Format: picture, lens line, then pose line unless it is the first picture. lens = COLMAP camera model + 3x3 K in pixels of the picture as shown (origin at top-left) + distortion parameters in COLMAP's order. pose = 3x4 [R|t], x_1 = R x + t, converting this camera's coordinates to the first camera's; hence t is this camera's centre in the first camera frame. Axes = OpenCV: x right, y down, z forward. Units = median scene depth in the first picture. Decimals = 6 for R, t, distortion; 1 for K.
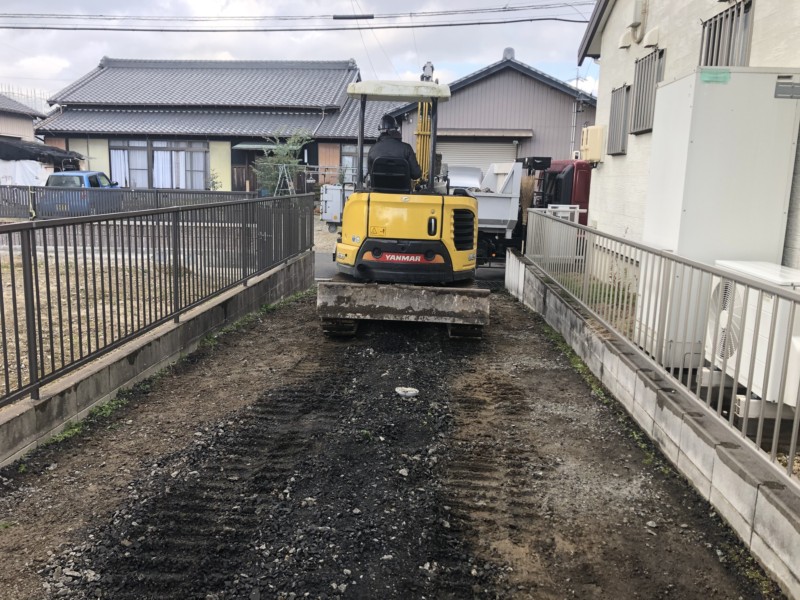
lens RADIAL K [[657.3, 0, 396.1], [0, 657.3, 293.4], [0, 0, 1]] dist [0.015041, 0.008698]
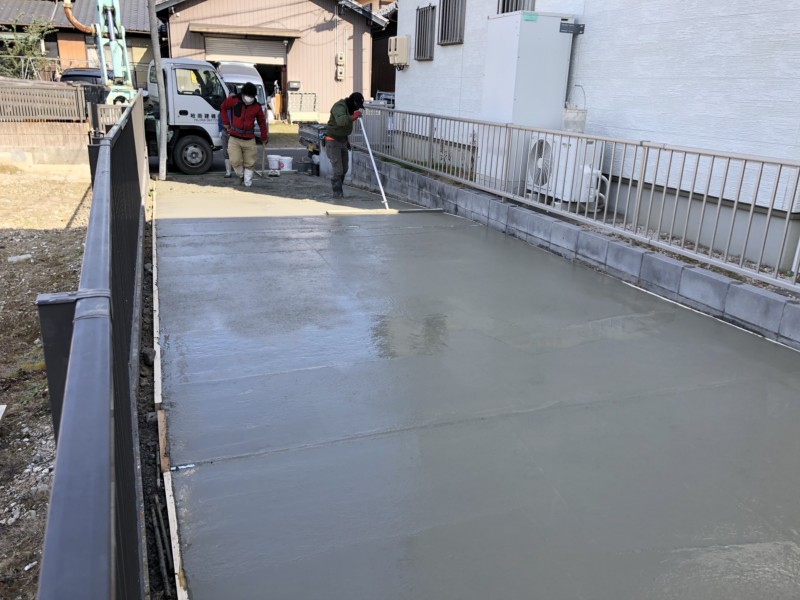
lens RADIAL K [[661.9, 0, 400.0], [0, 661.9, 300.0], [0, 0, 1]] dist [0.008252, 0.008373]
pose [[0.915619, -0.115974, 0.384956, -0.137744], [0.056841, 0.985215, 0.161616, 0.022113], [-0.398008, -0.126097, 0.908674, -0.121894]]
